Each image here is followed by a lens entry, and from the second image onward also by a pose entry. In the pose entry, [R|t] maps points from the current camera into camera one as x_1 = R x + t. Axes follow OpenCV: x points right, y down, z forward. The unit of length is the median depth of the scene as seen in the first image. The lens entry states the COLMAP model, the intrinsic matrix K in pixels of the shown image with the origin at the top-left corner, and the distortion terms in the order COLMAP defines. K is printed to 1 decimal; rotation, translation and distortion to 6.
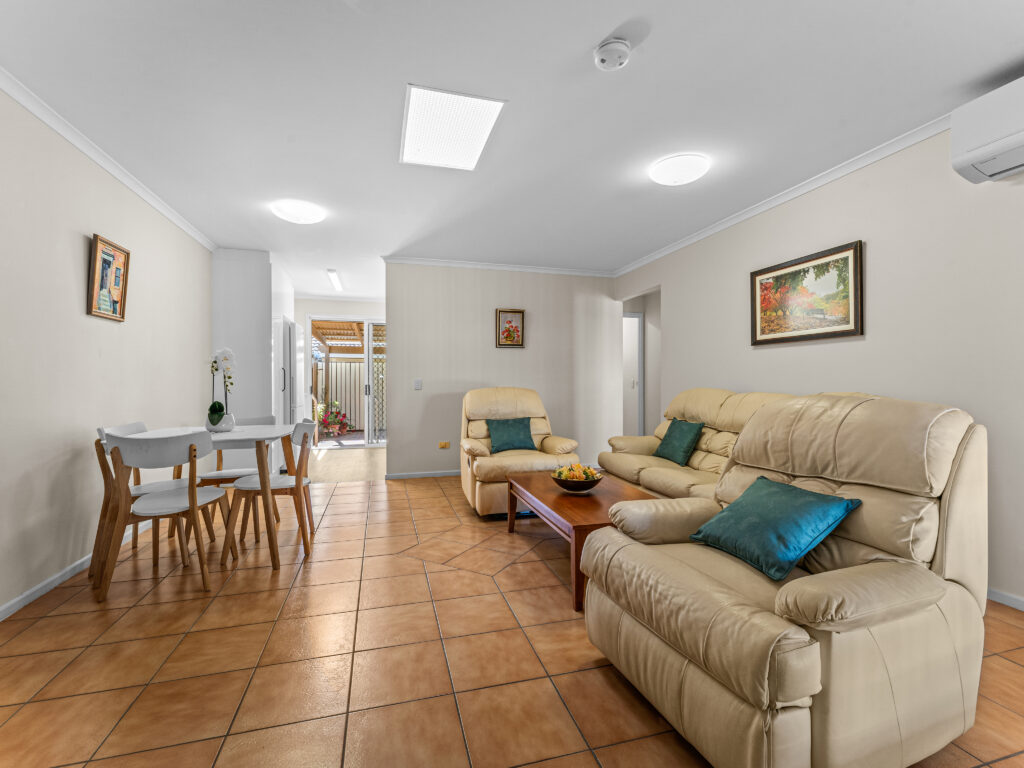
lens RADIAL K [[467.3, 0, 514.2], [0, 467.3, 383.9], [0, 0, 1]] dist [0.011222, 0.000073]
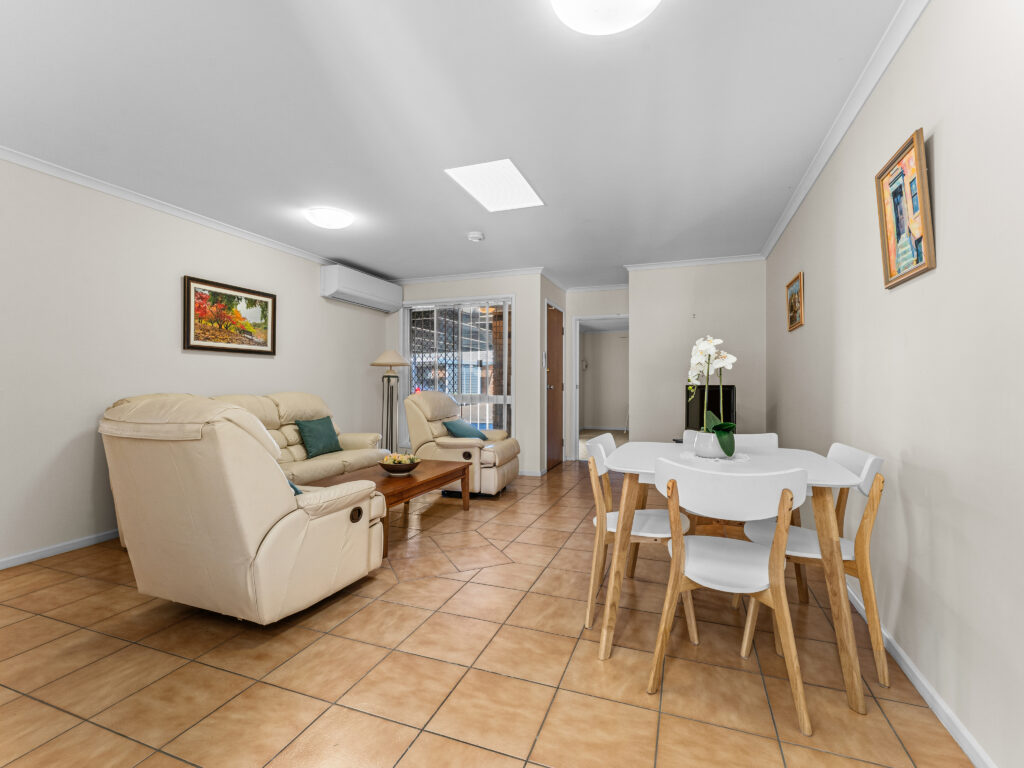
lens RADIAL K [[467.3, 0, 511.4], [0, 467.3, 382.7], [0, 0, 1]] dist [0.011222, 0.000073]
pose [[-0.802000, 0.008326, 0.597266, -0.684544], [0.009430, 0.999955, -0.001277, -0.003183], [-0.597250, 0.004607, -0.802042, 1.479425]]
